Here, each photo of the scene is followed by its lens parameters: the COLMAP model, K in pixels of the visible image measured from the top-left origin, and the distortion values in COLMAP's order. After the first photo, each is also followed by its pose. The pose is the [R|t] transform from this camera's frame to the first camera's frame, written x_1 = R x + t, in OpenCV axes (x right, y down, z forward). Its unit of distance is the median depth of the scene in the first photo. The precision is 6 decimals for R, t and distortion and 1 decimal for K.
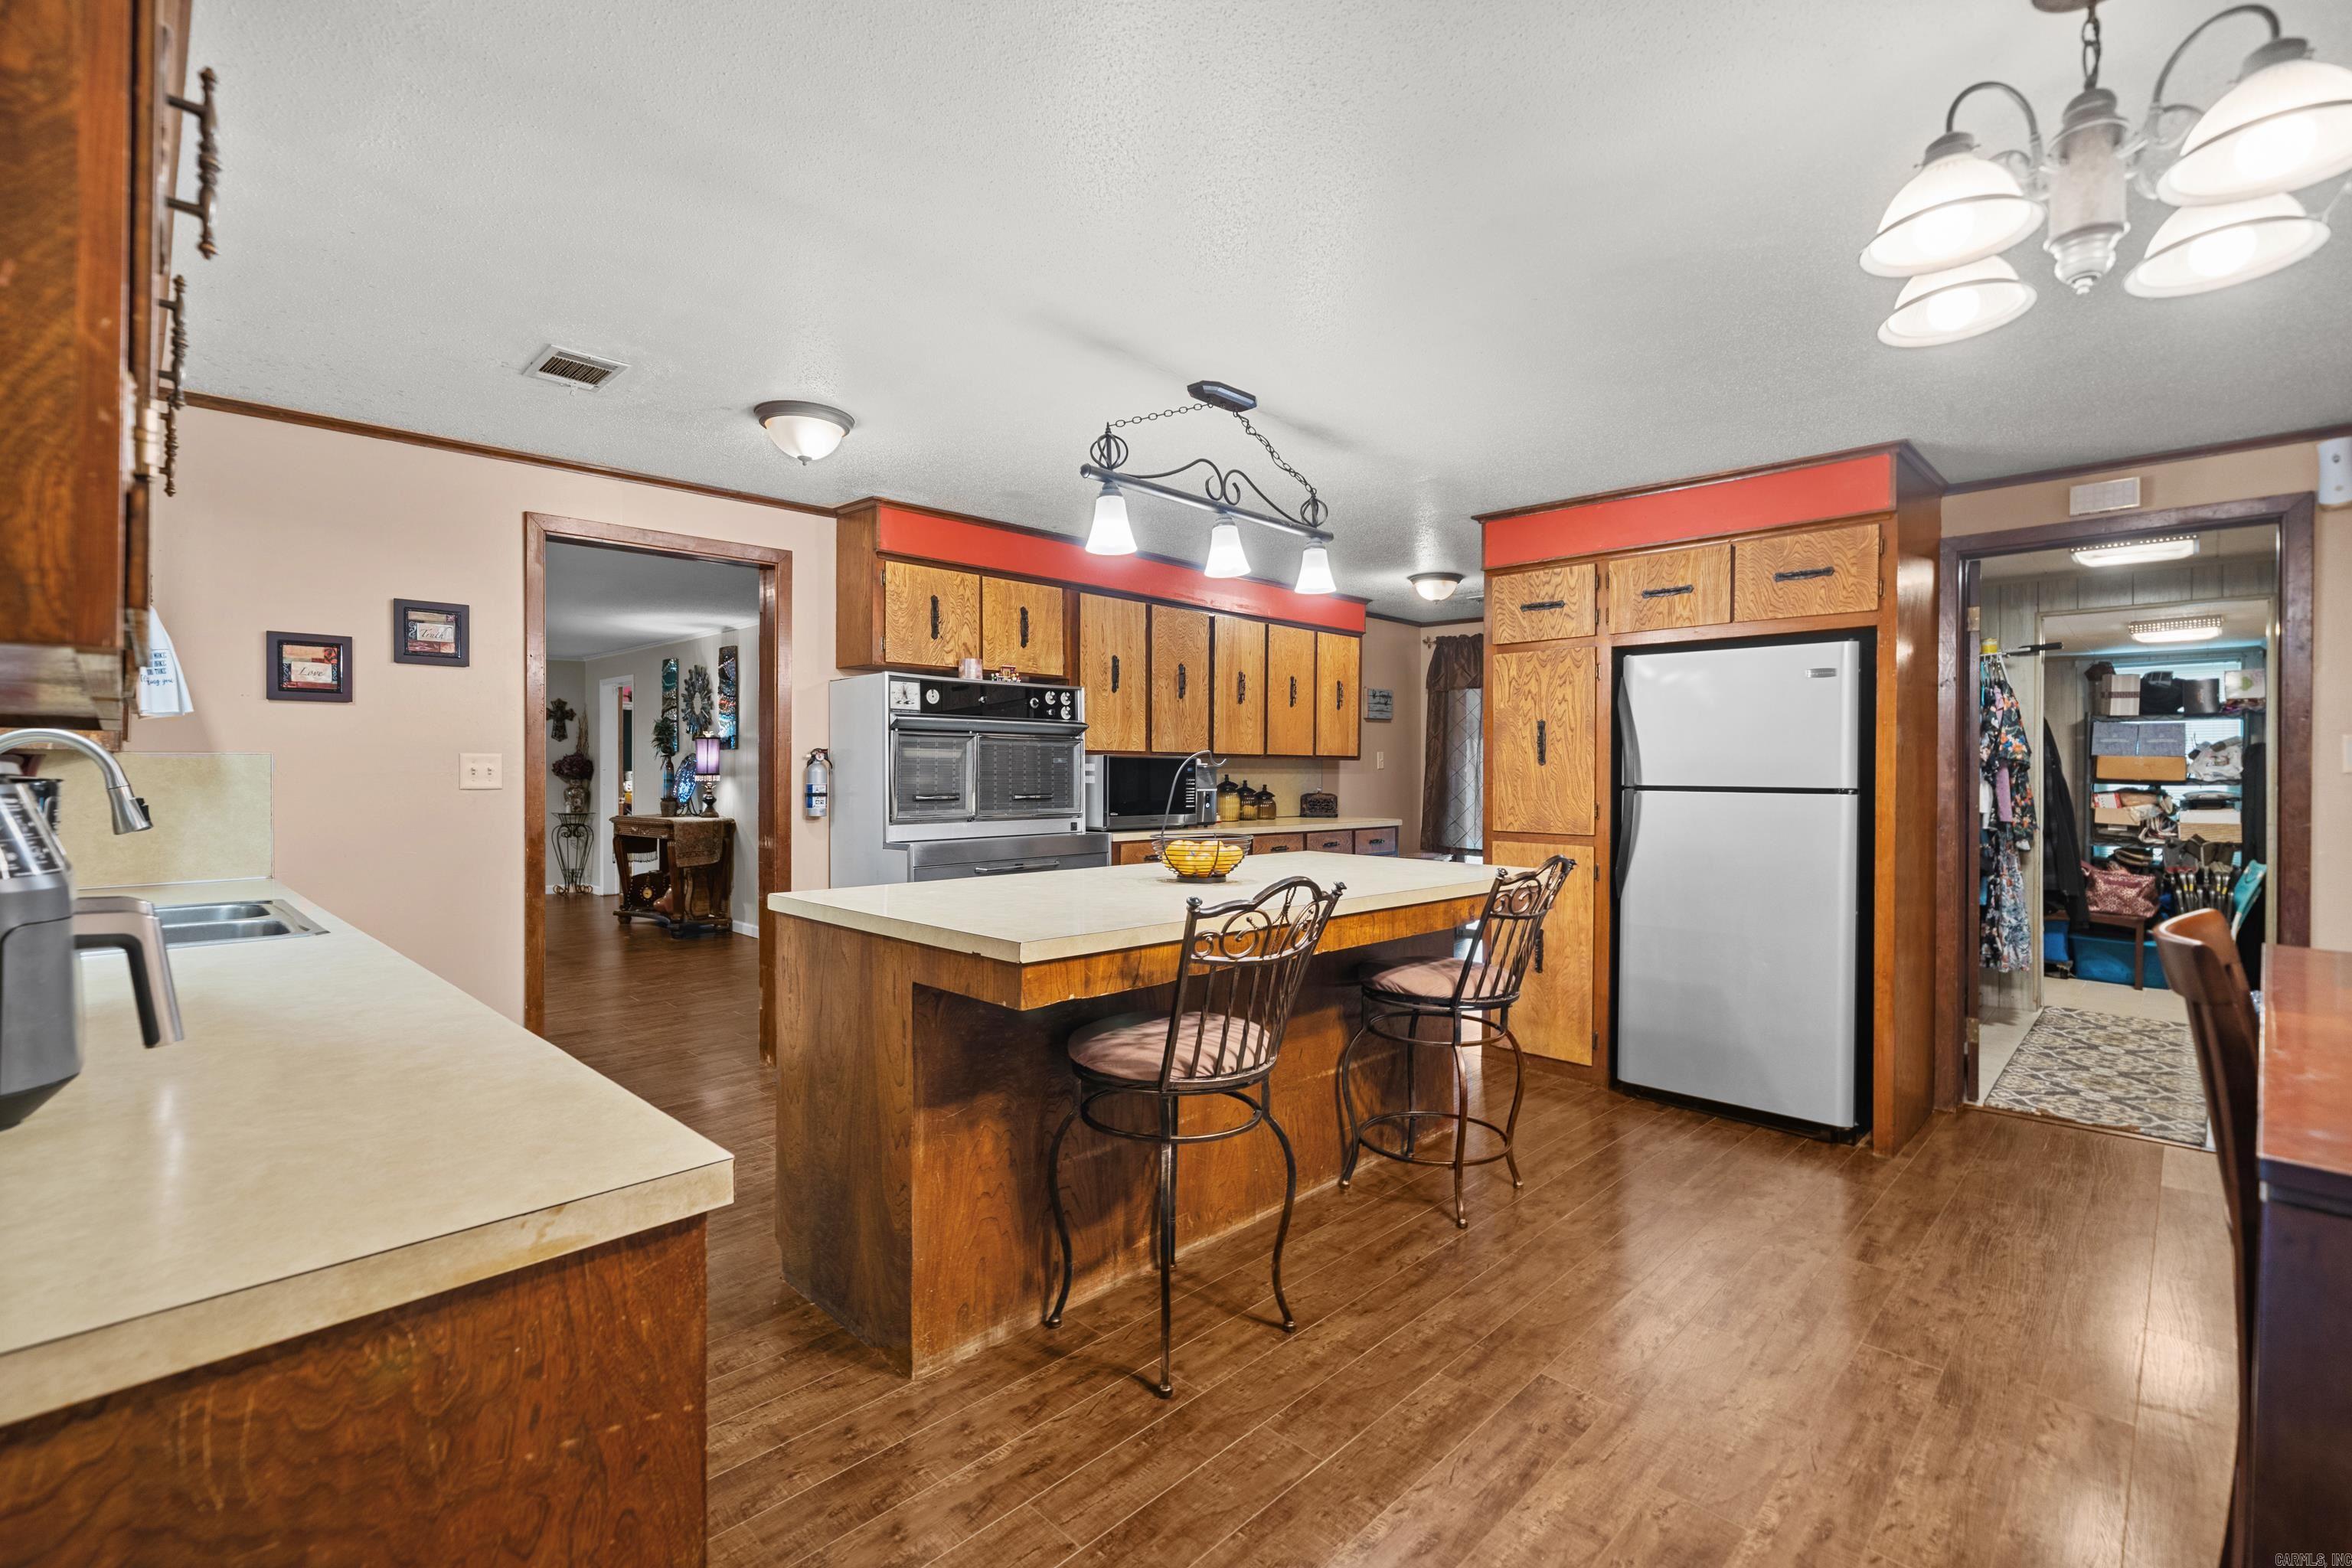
lens RADIAL K [[1037.9, 0, 1176.0], [0, 1037.9, 784.0], [0, 0, 1]] dist [0.000590, 0.000020]
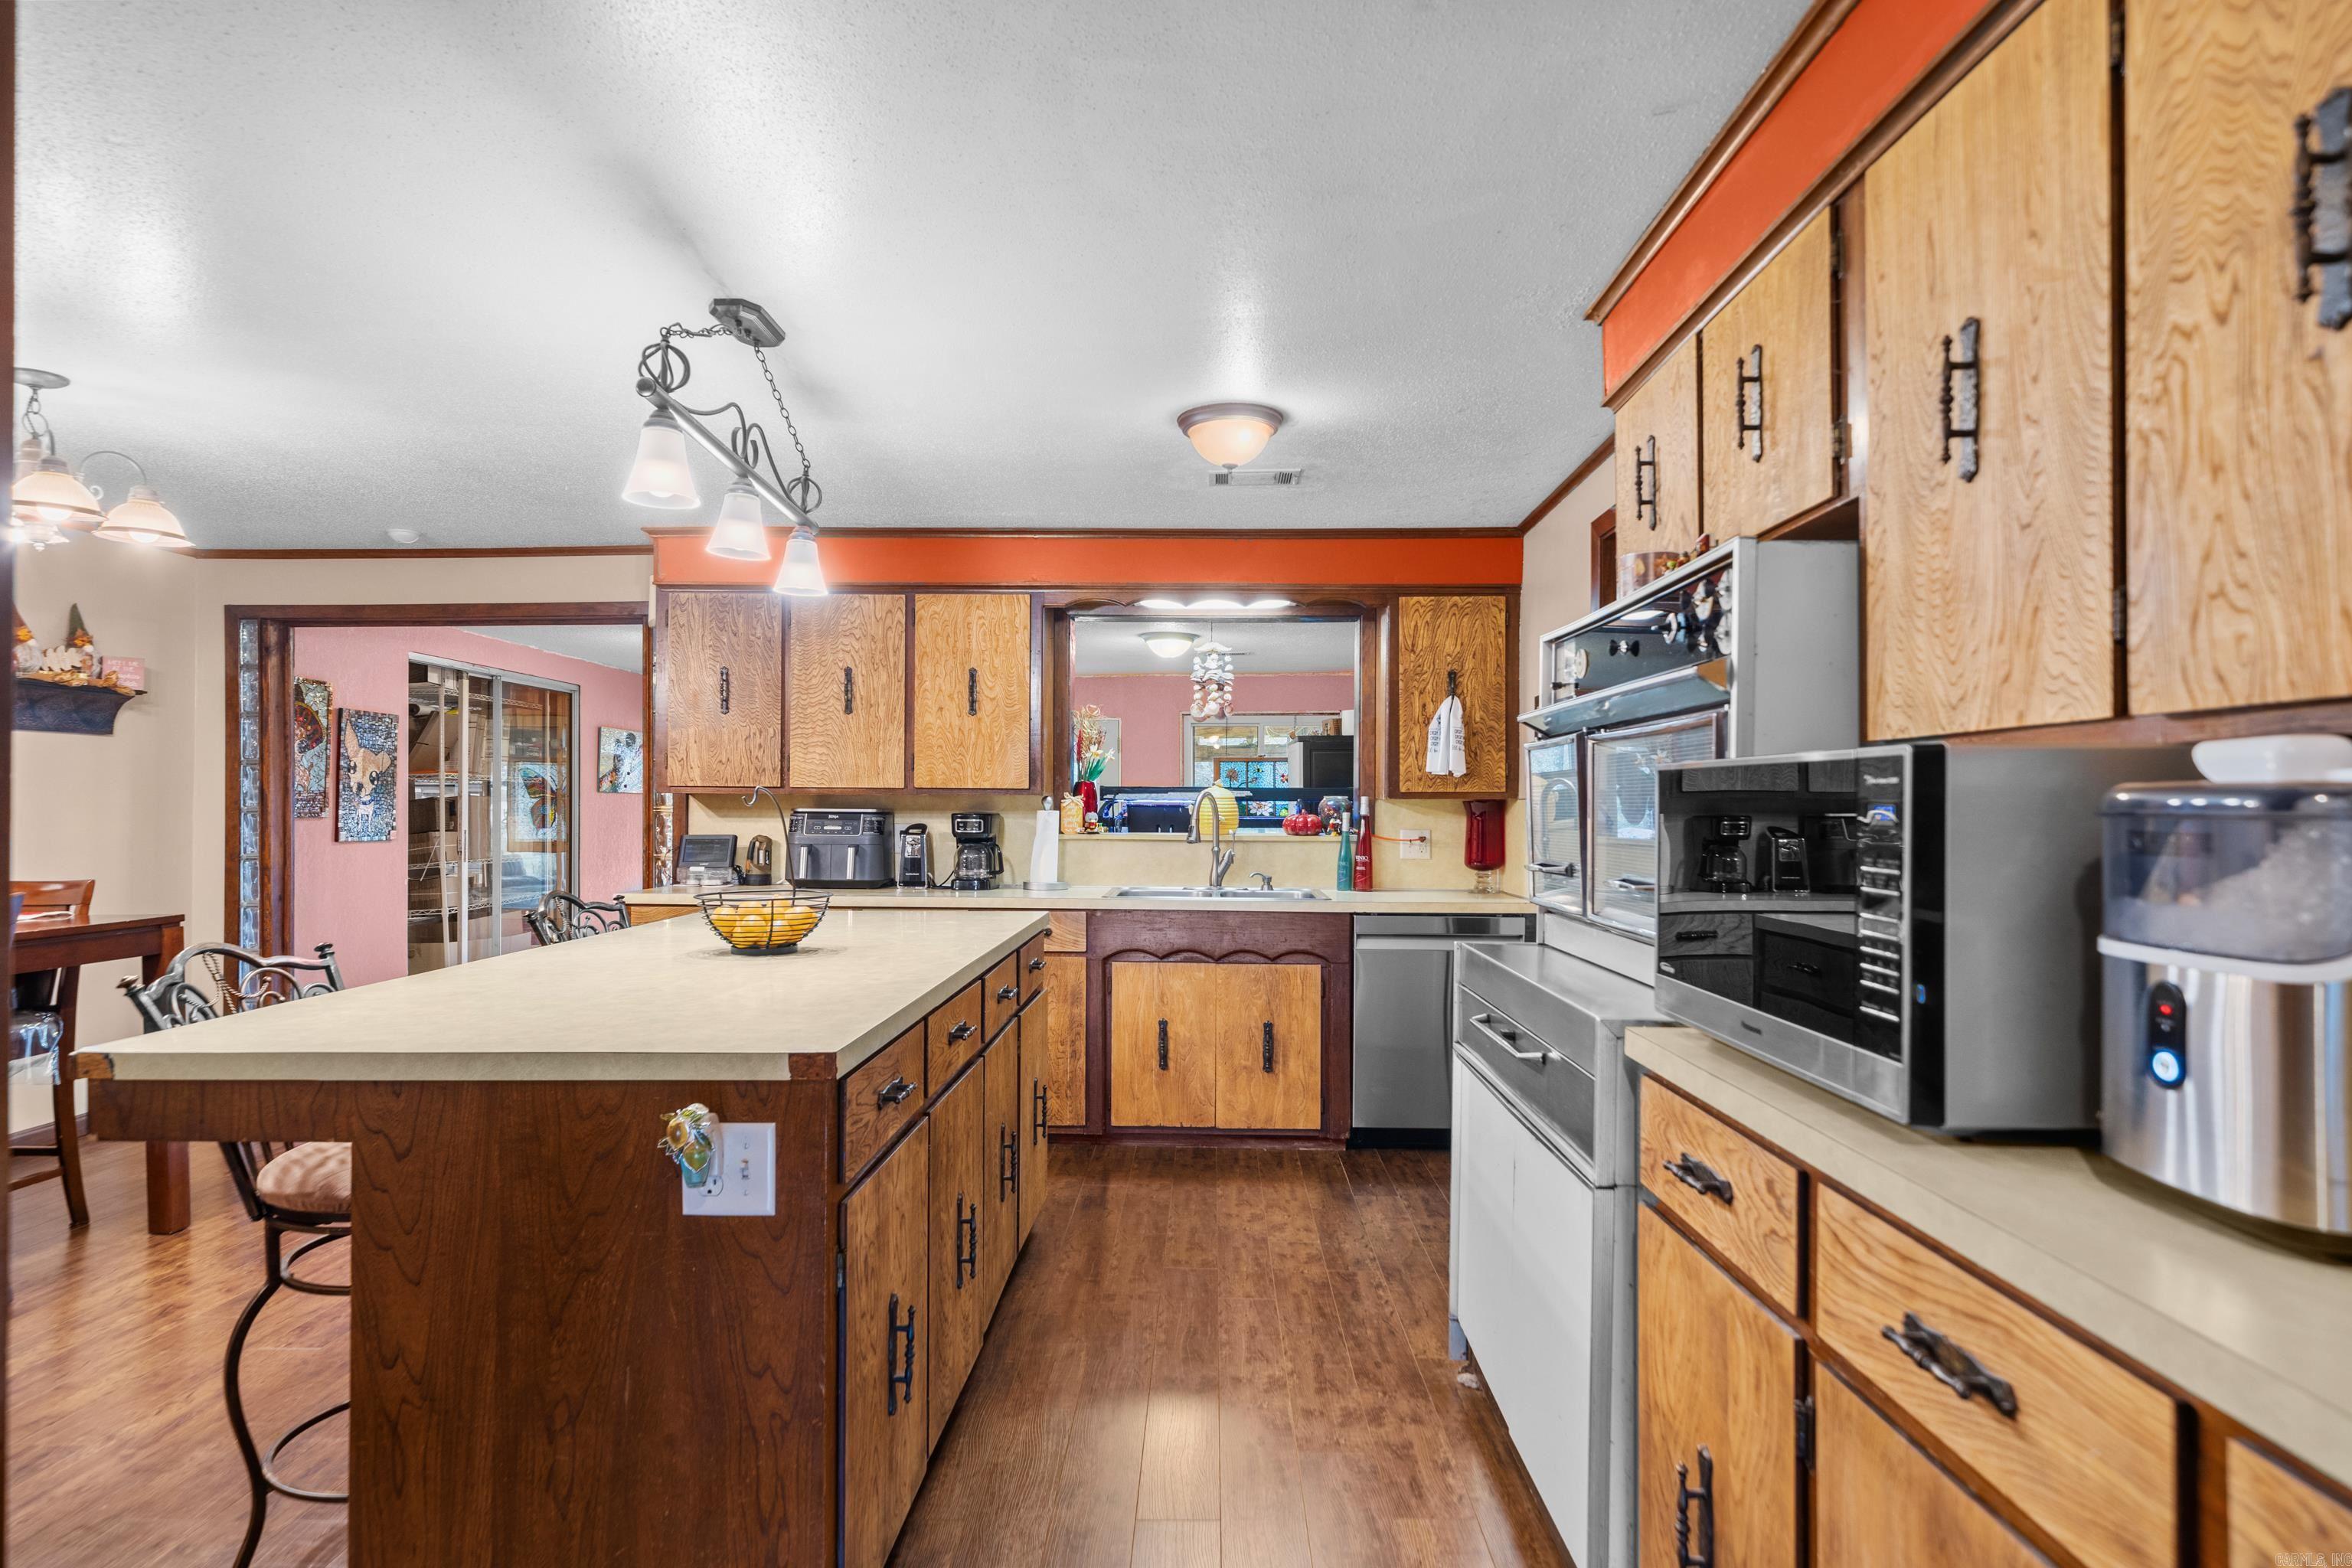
lens RADIAL K [[1256.8, 0, 1176.0], [0, 1256.8, 784.0], [0, 0, 1]] dist [-0.001838, -0.000263]
pose [[-0.731170, -0.017284, -0.681976, 0.319343], [-0.013639, 0.999850, -0.010718, -0.018187], [0.682059, 0.001465, -0.731296, 1.338946]]
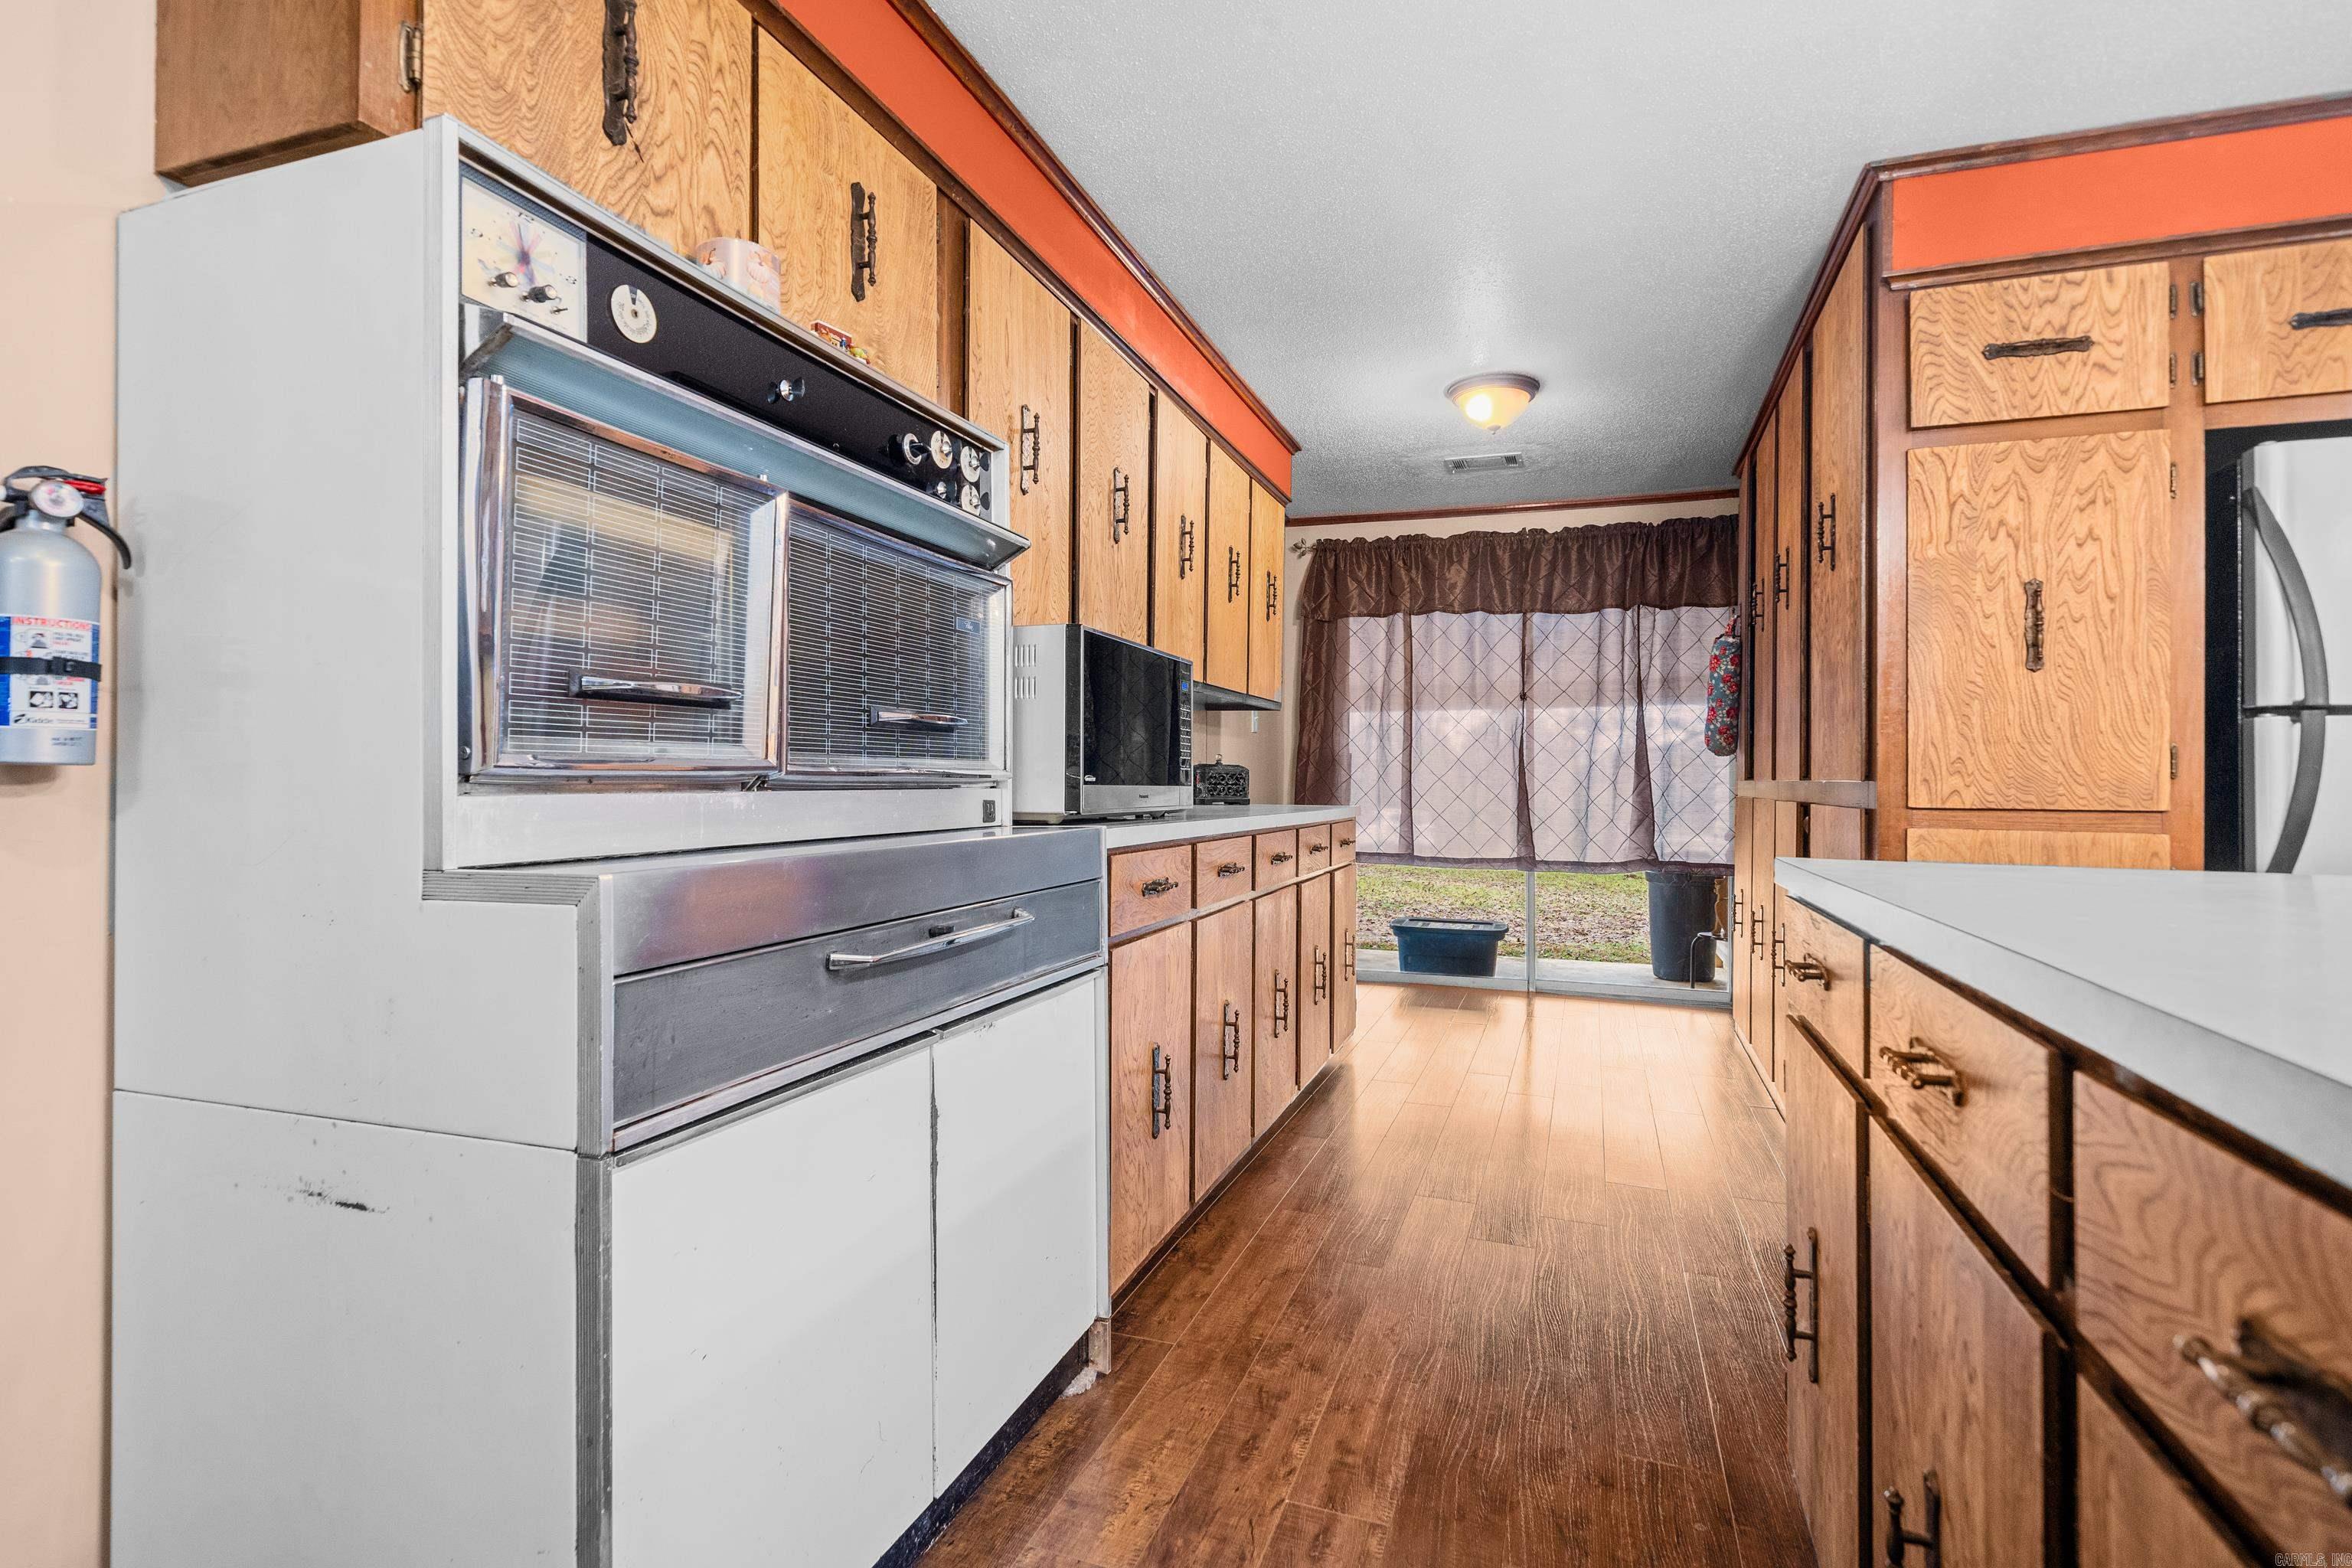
lens RADIAL K [[1084.6, 0, 1176.0], [0, 1084.6, 784.0], [0, 0, 1]] dist [-0.000031, 0.000010]
pose [[0.898972, 0.003832, 0.437989, -0.237870], [0.001292, 0.999934, -0.011400, 0.040575], [-0.438004, 0.010815, 0.898908, 0.712110]]
